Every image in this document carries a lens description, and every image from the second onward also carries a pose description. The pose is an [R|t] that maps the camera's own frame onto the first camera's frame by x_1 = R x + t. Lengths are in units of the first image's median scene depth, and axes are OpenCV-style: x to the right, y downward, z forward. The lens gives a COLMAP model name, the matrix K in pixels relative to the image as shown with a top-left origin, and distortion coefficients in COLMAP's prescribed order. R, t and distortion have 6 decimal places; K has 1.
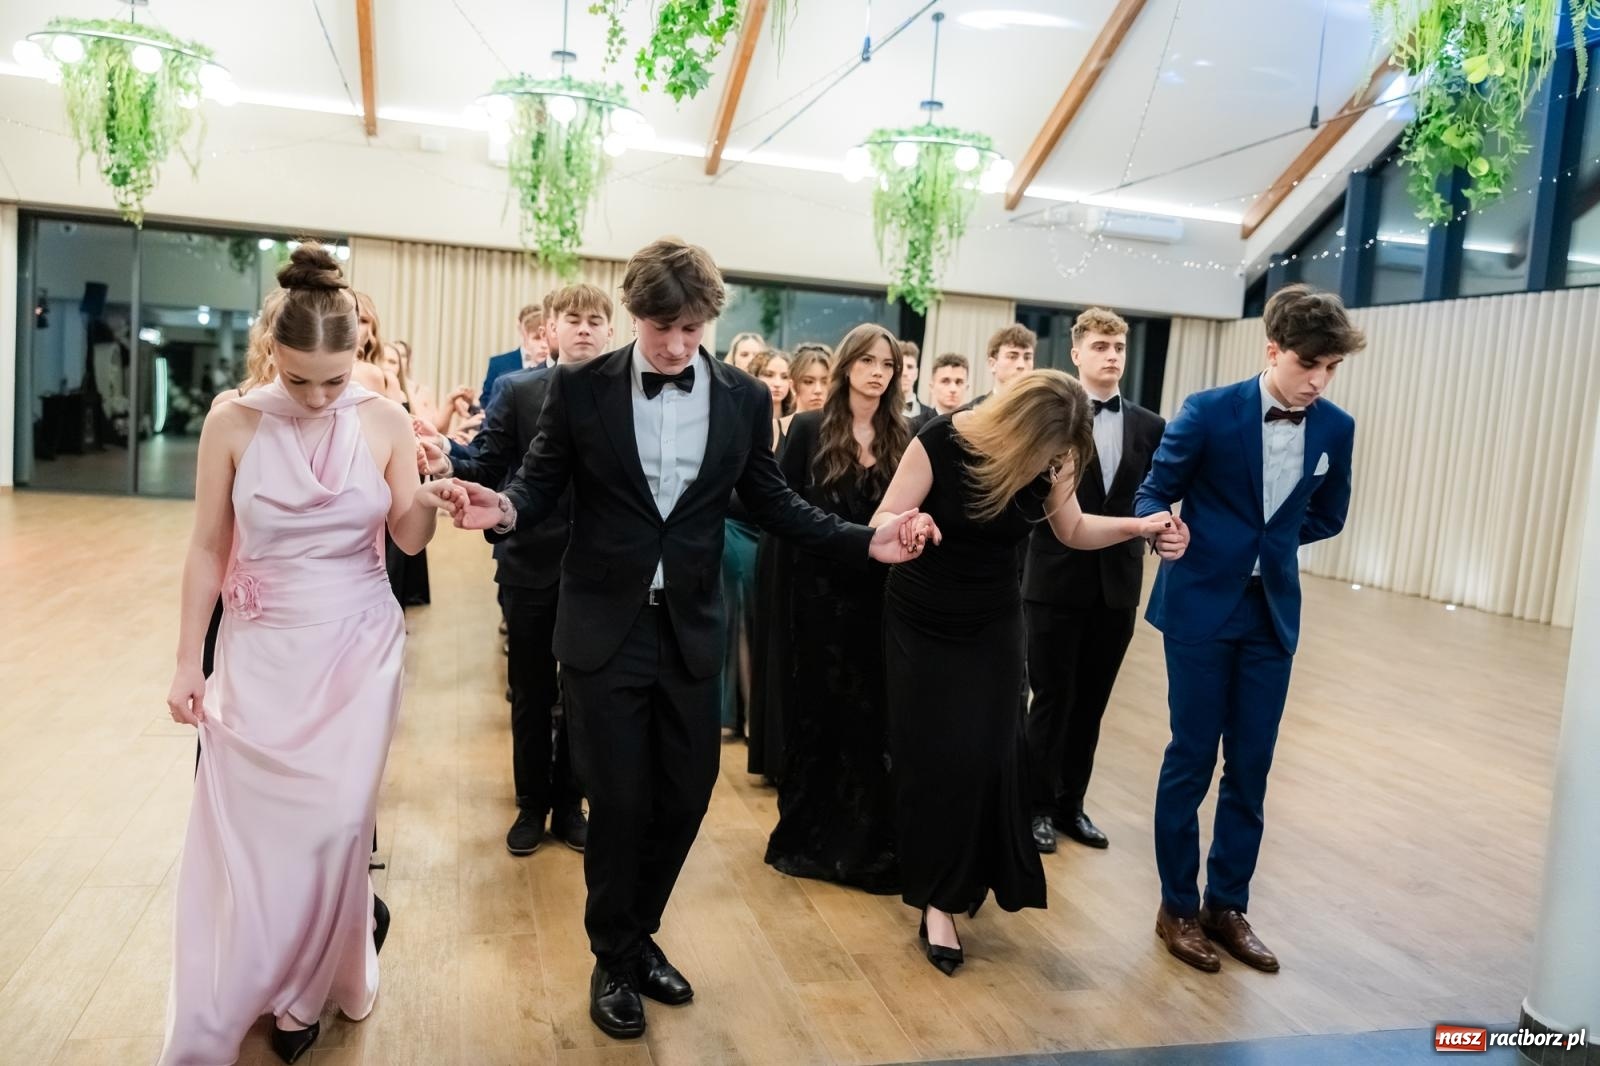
lens RADIAL K [[1297.3, 0, 802.0], [0, 1297.3, 524.9], [0, 0, 1]] dist [0.027000, 0.032589]
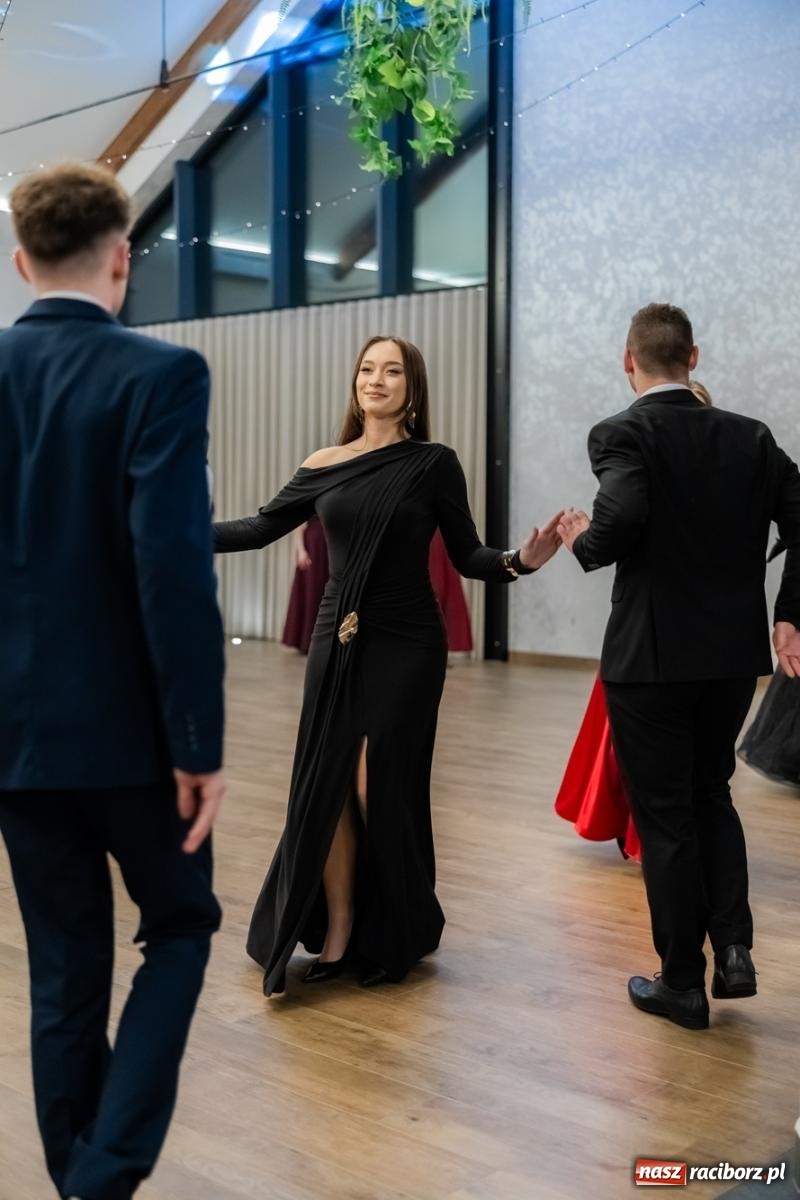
lens RADIAL K [[1509.7, 0, 402.7], [0, 1509.7, 596.1], [0, 0, 1]] dist [-0.011287, 0.000000]
pose [[0.831354, -0.097941, 0.547045, -0.026726], [0.101344, 0.994561, 0.024050, 0.004529], [-0.546425, 0.035446, 0.836757, 0.121903]]
